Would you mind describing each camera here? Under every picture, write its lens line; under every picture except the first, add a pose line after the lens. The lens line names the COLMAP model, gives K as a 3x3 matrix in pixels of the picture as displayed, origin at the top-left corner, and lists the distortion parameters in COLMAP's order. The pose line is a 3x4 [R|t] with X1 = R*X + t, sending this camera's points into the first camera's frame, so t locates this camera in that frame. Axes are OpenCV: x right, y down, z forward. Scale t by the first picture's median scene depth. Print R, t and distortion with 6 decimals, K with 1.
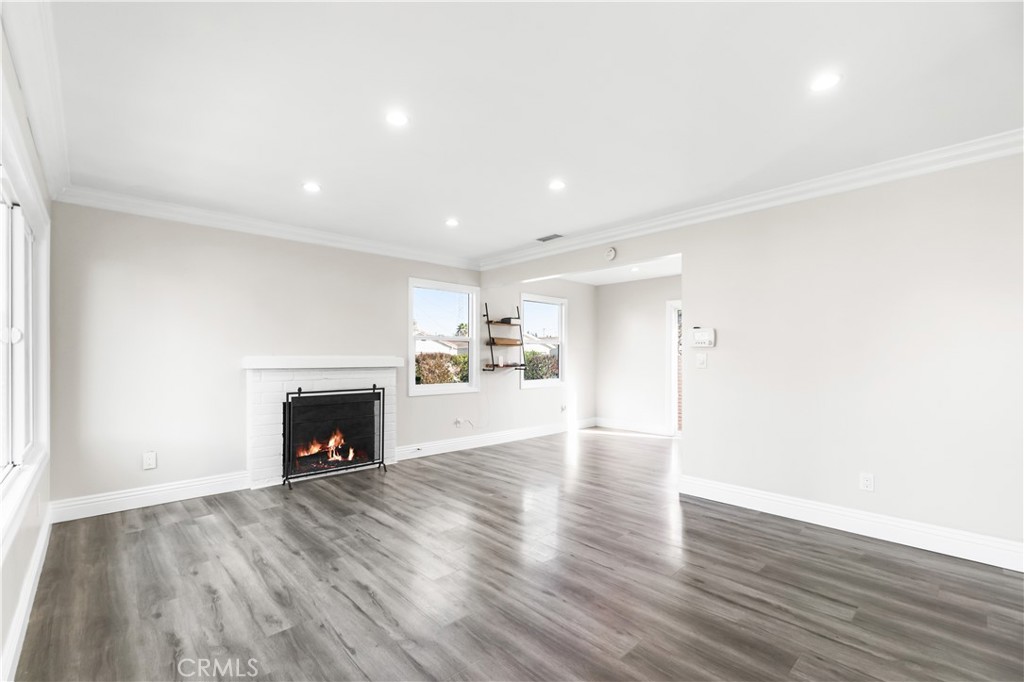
lens RADIAL K [[437.6, 0, 510.1], [0, 437.6, 347.3], [0, 0, 1]] dist [-0.002486, 0.000242]
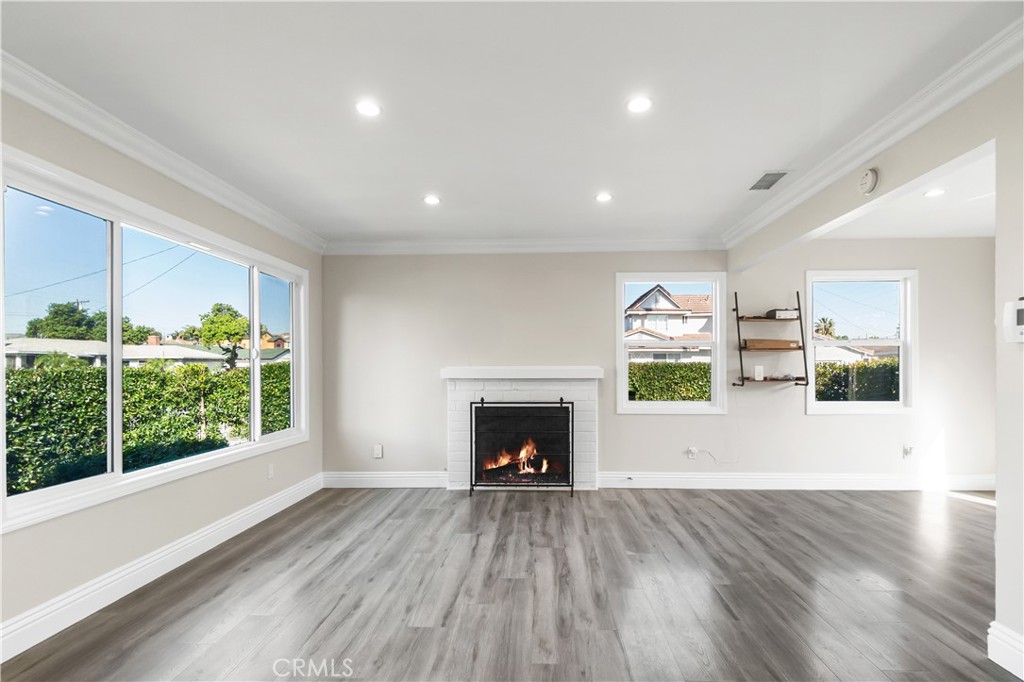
lens RADIAL K [[479.5, 0, 526.5], [0, 479.5, 359.0], [0, 0, 1]] dist [-0.001340, -0.000240]
pose [[0.714434, -0.014226, -0.699558, 0.326038], [0.018051, 0.999835, -0.001898, 0.005674], [0.699470, -0.011272, 0.714573, 0.244052]]
